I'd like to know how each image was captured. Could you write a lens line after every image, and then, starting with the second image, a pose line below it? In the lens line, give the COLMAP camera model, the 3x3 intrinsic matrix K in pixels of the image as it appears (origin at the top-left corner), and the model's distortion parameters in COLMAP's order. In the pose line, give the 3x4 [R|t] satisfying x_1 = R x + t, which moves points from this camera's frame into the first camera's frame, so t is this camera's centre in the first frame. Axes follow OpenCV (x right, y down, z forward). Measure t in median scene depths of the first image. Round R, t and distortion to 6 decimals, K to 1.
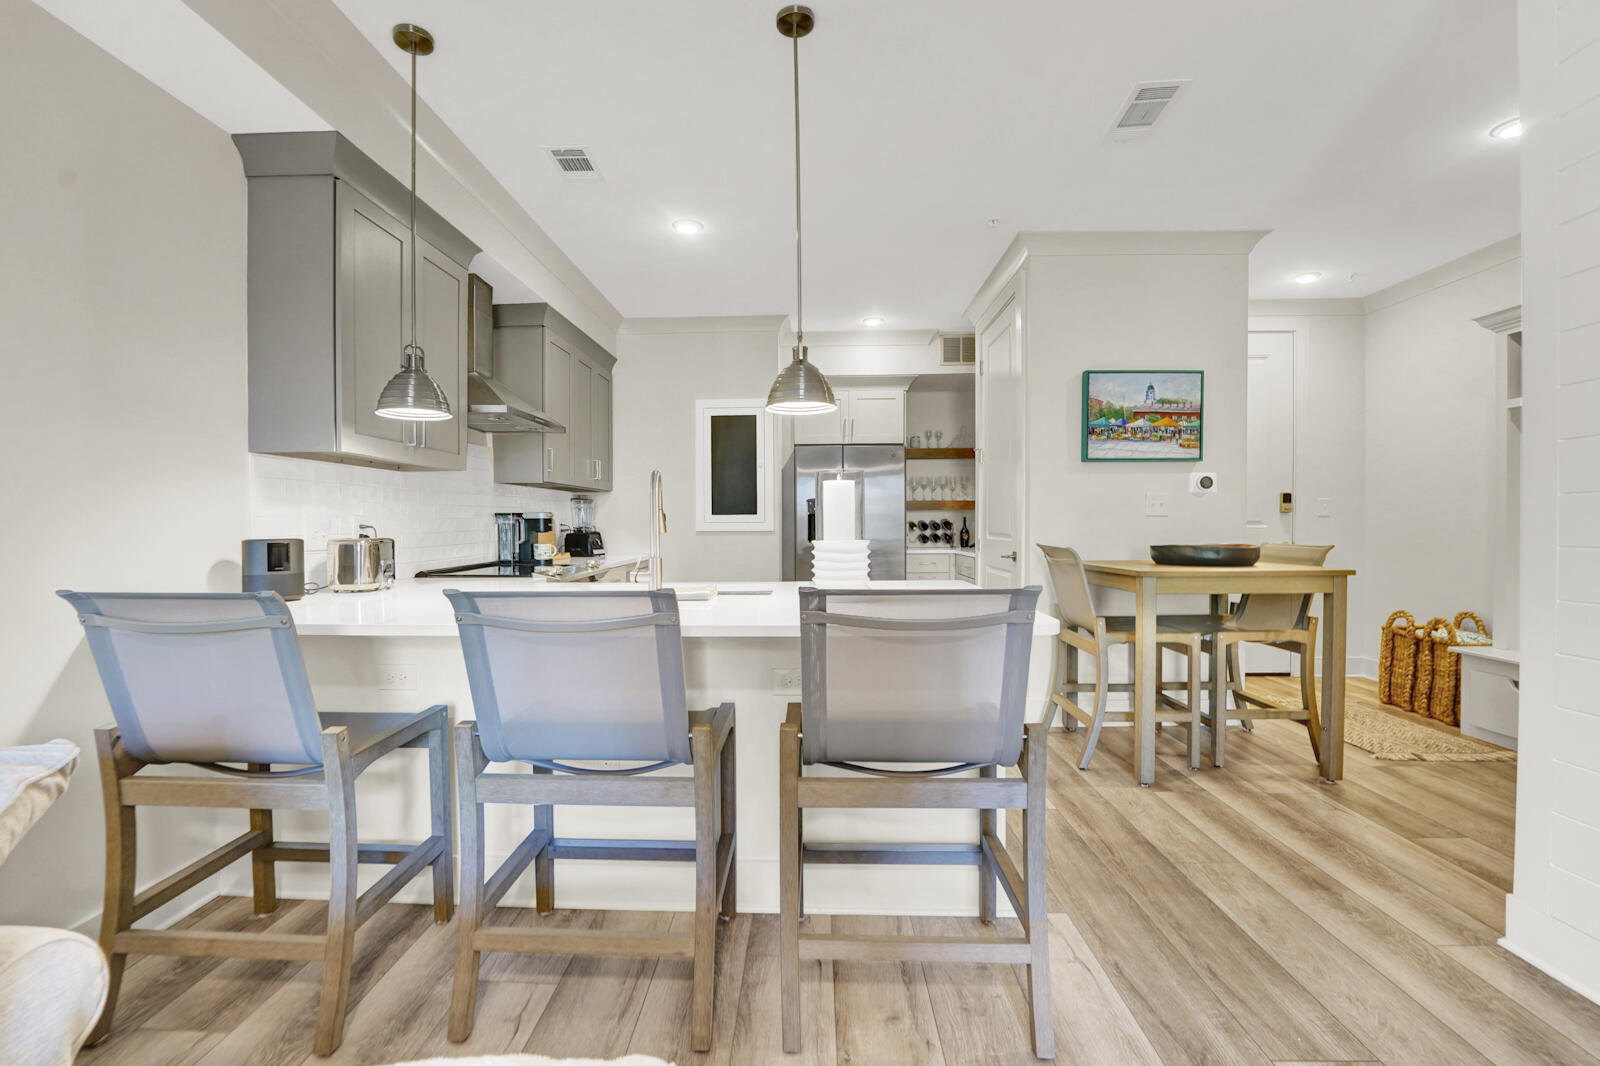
lens RADIAL K [[690.9, 0, 782.1], [0, 690.9, 536.1], [0, 0, 1]] dist [-0.025823, 0.000251]
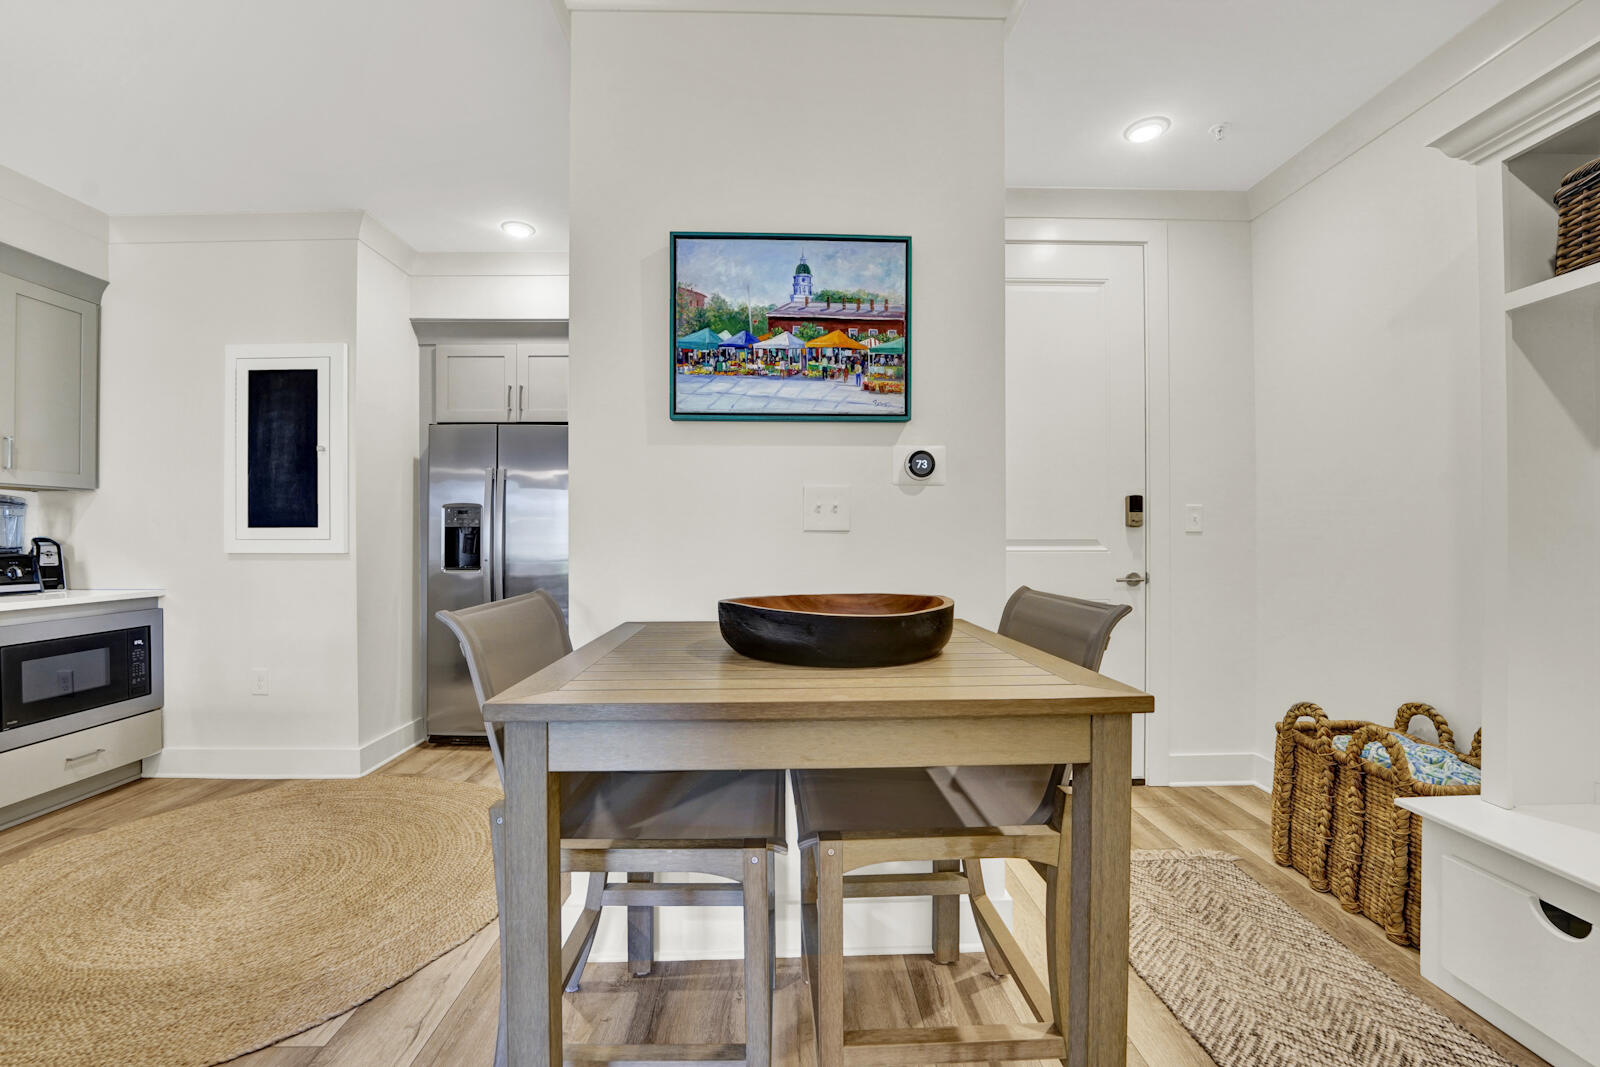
lens RADIAL K [[669.1, 0, 787.1], [0, 669.1, 537.9], [0, 0, 1]] dist [-0.032322, 0.004726]
pose [[0.998273, 0.003001, 0.058677, 0.498170], [-0.001930, 0.999830, -0.018316, -0.016024], [-0.058722, 0.018171, 0.998109, 0.528123]]
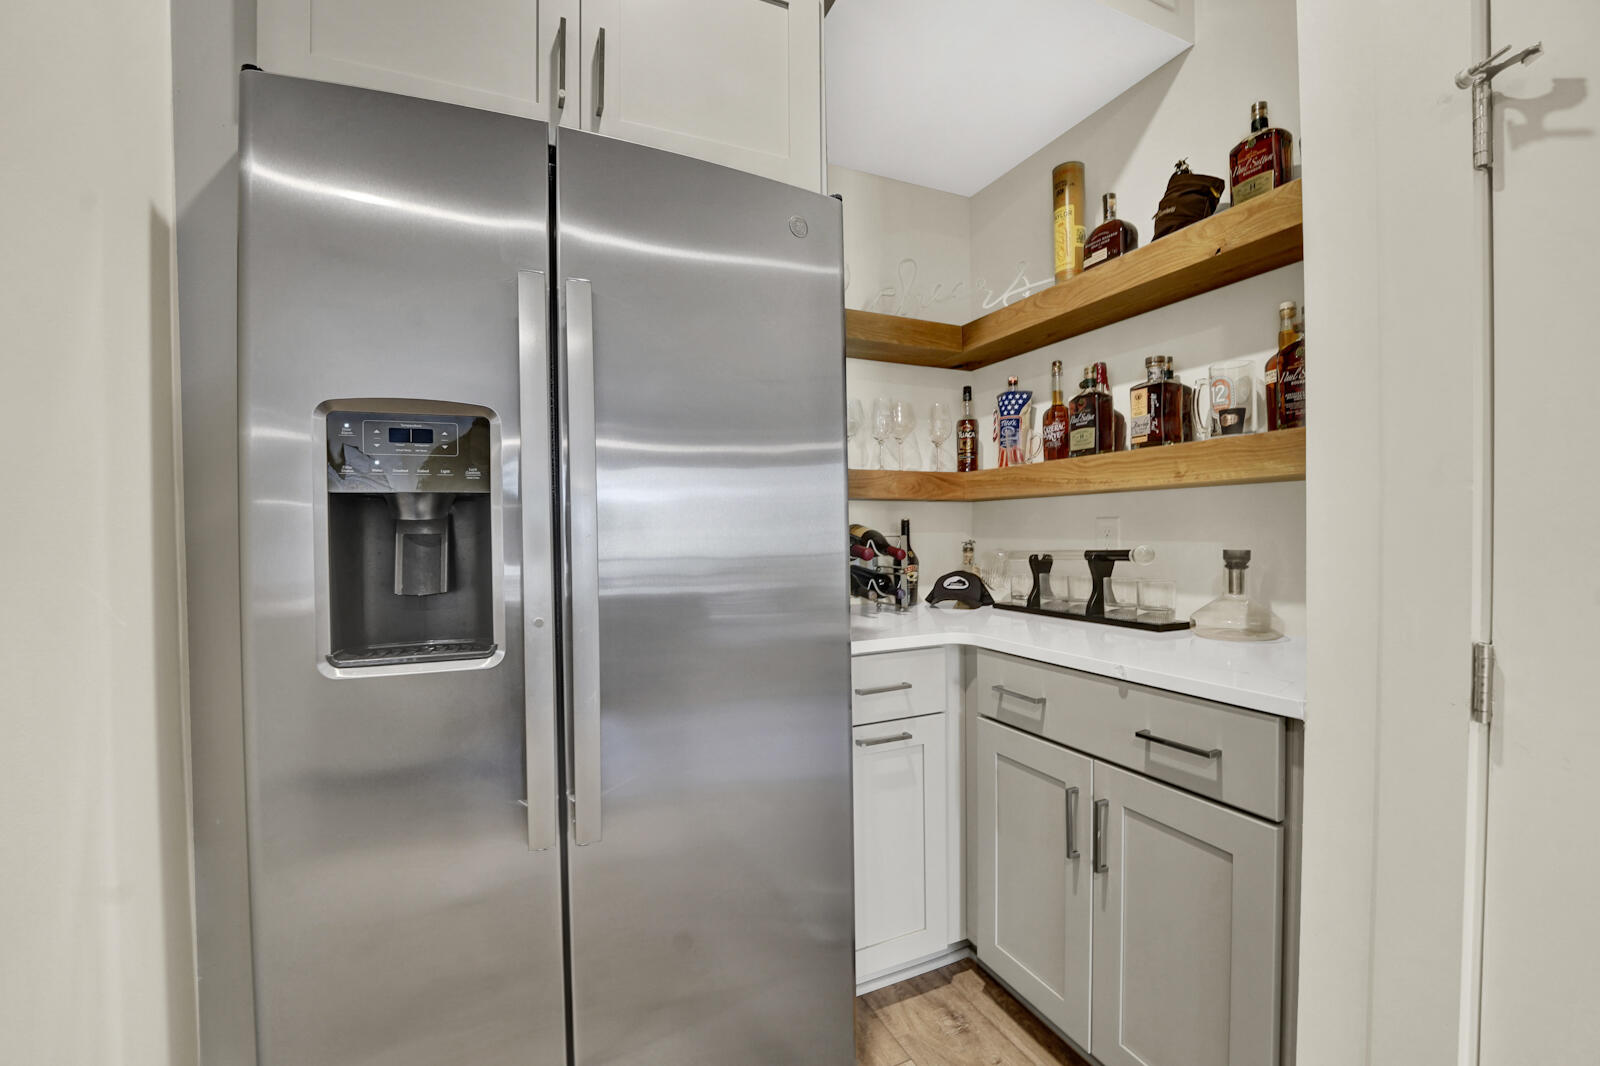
lens RADIAL K [[665.8, 0, 786.8], [0, 665.8, 539.8], [0, 0, 1]] dist [-0.034161, 0.005215]
pose [[0.894202, -0.011681, 0.447512, 0.100332], [0.014834, 0.999884, -0.003541, -0.027513], [-0.447418, 0.009805, 0.894271, 1.230183]]
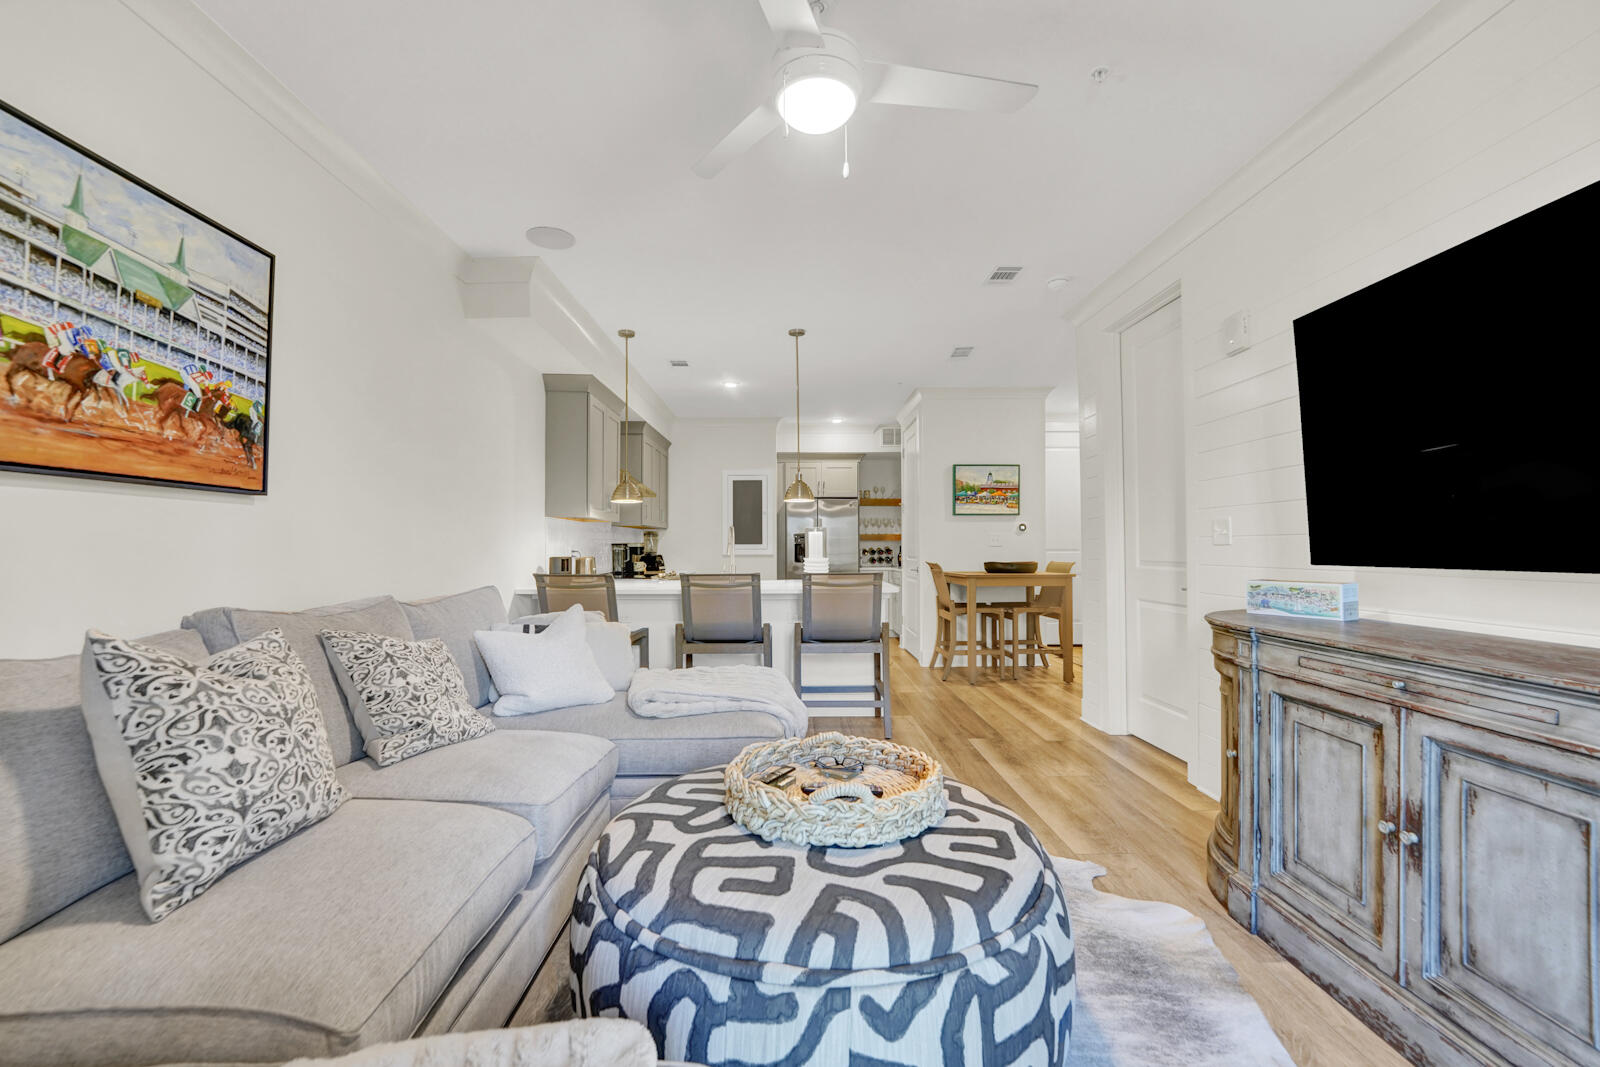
lens RADIAL K [[665.8, 0, 786.8], [0, 665.8, 540.3], [0, 0, 1]] dist [-0.034161, 0.005215]
pose [[0.999131, 0.002961, 0.041578, -0.060630], [-0.001650, 0.999501, -0.031546, 0.010022], [-0.041651, 0.031450, 0.998637, -0.692523]]
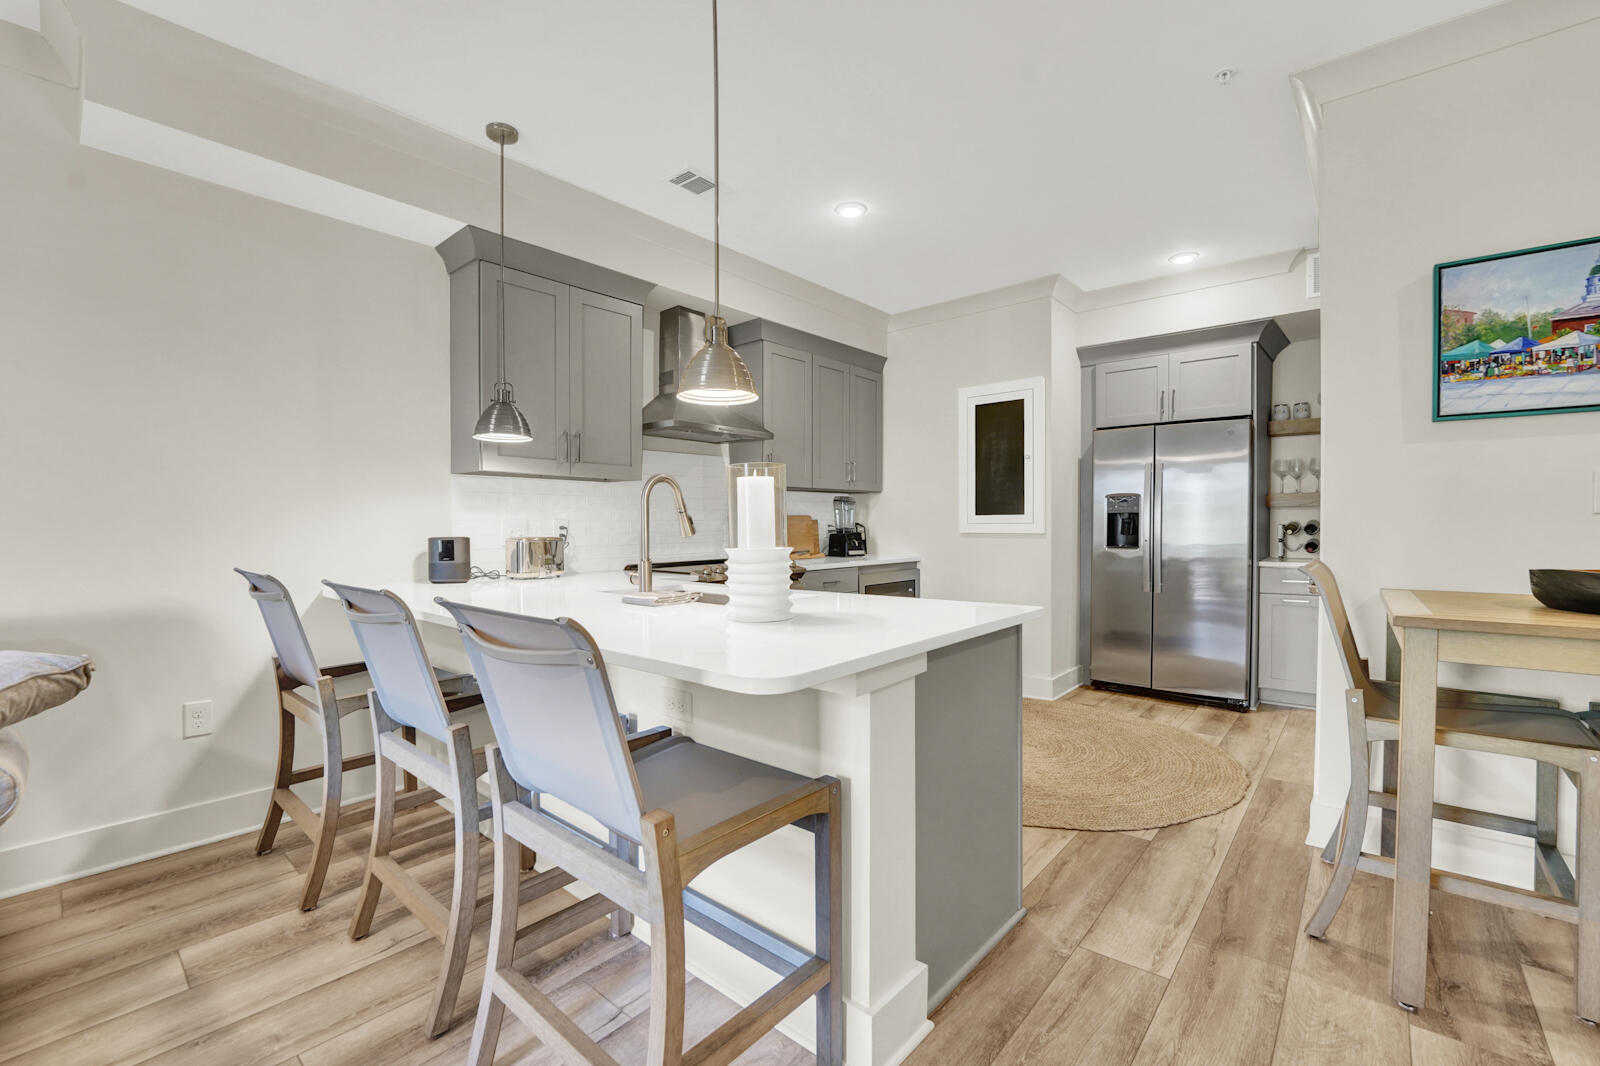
lens RADIAL K [[678.8, 0, 784.6], [0, 678.8, 537.7], [0, 0, 1]] dist [-0.034834, 0.005920]
pose [[0.778181, 0.014002, -0.627884, 0.366530], [-0.011393, 0.999902, 0.008179, -0.007961], [0.627937, 0.000789, 0.778264, 0.218744]]
